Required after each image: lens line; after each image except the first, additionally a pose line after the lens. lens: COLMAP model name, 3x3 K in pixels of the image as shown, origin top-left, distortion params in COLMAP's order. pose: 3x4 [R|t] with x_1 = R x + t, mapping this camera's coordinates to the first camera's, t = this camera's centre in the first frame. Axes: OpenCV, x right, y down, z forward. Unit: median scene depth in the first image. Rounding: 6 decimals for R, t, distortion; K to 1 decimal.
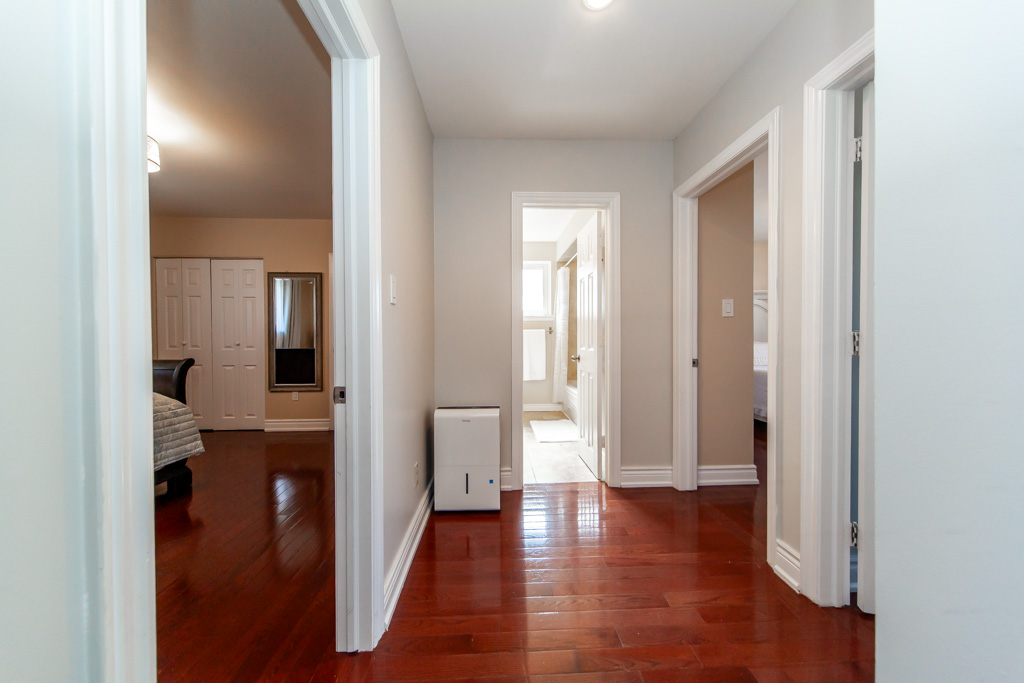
lens RADIAL K [[363.0, 0, 515.9], [0, 363.0, 338.6], [0, 0, 1]] dist [-0.000032, -0.000039]
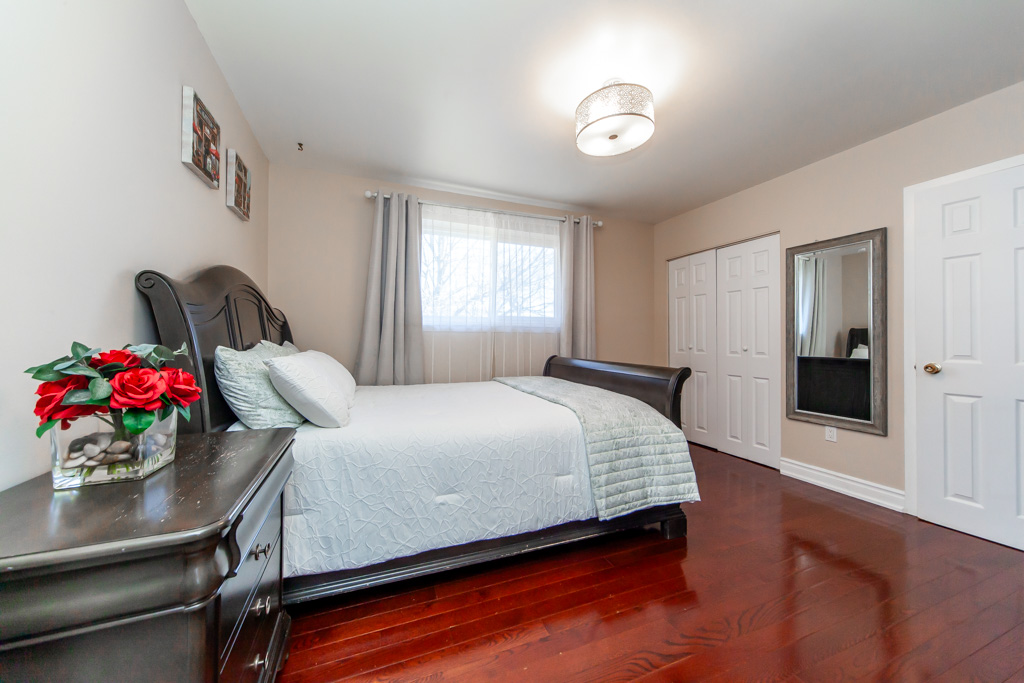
lens RADIAL K [[363.5, 0, 512.0], [0, 363.5, 341.5], [0, 0, 1]] dist [0.001730, 0.000086]
pose [[0.339523, 0.004891, -0.940585, -0.203931], [-0.007822, 0.999967, 0.002377, 0.000490], [0.940565, 0.006550, 0.339550, 0.265870]]
